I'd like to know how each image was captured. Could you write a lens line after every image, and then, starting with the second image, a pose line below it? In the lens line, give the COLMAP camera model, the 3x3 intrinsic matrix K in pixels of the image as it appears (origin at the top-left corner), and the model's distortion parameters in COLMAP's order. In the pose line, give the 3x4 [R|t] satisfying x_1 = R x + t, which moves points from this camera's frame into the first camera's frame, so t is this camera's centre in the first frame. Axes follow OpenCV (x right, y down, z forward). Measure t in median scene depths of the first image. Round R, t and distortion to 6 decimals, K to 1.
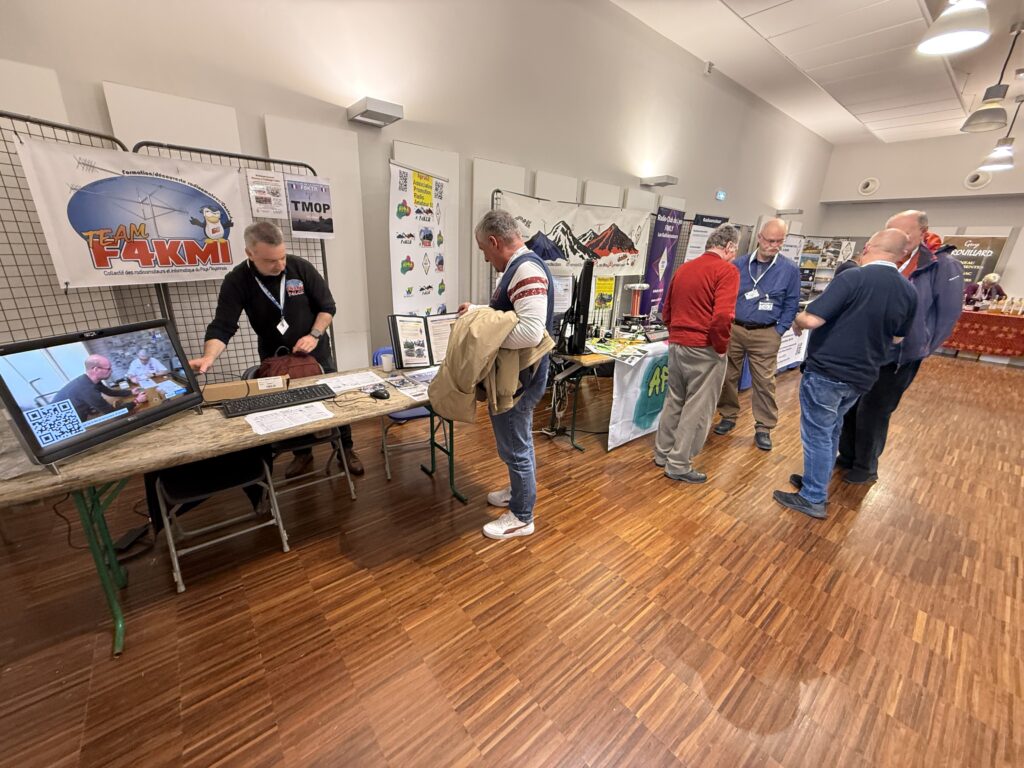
lens RADIAL K [[409.8, 0, 510.9], [0, 409.8, 380.5], [0, 0, 1]] dist [-0.000502, 0.000422]
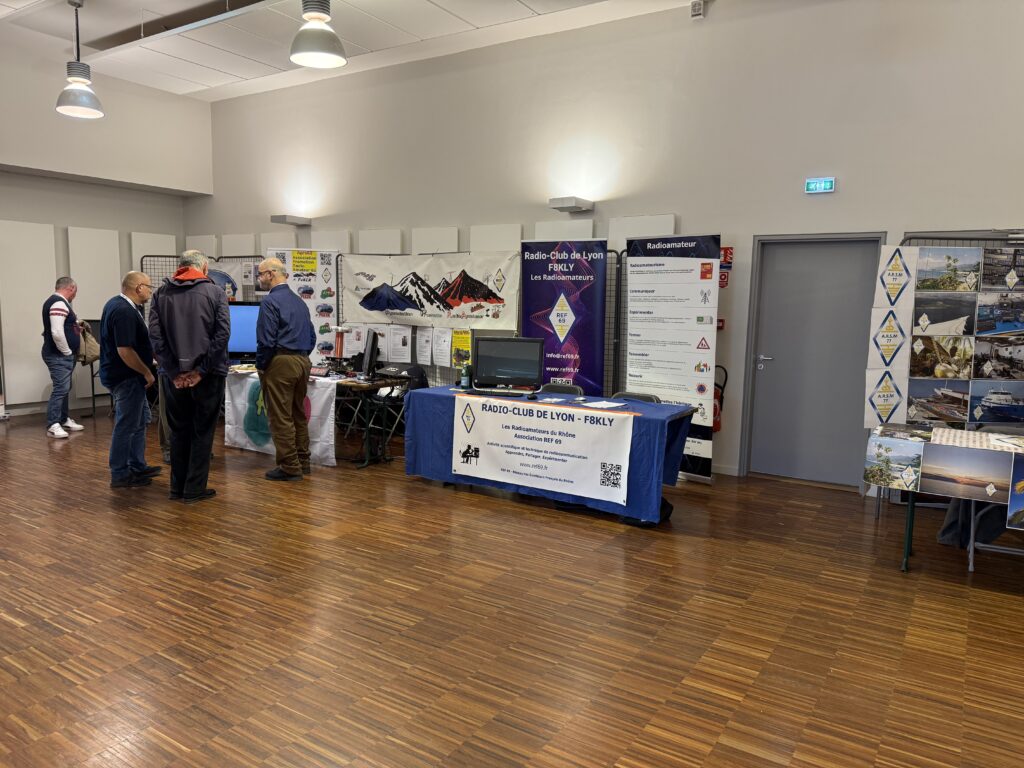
lens RADIAL K [[720.5, 0, 511.9], [0, 720.5, 388.9], [0, 0, 1]] dist [0.090865, 0.000448]
pose [[0.308113, 0.082693, -0.947749, 1.736254], [-0.301505, 0.953349, -0.014838, -0.149853], [0.902309, 0.290323, 0.318672, 0.673503]]
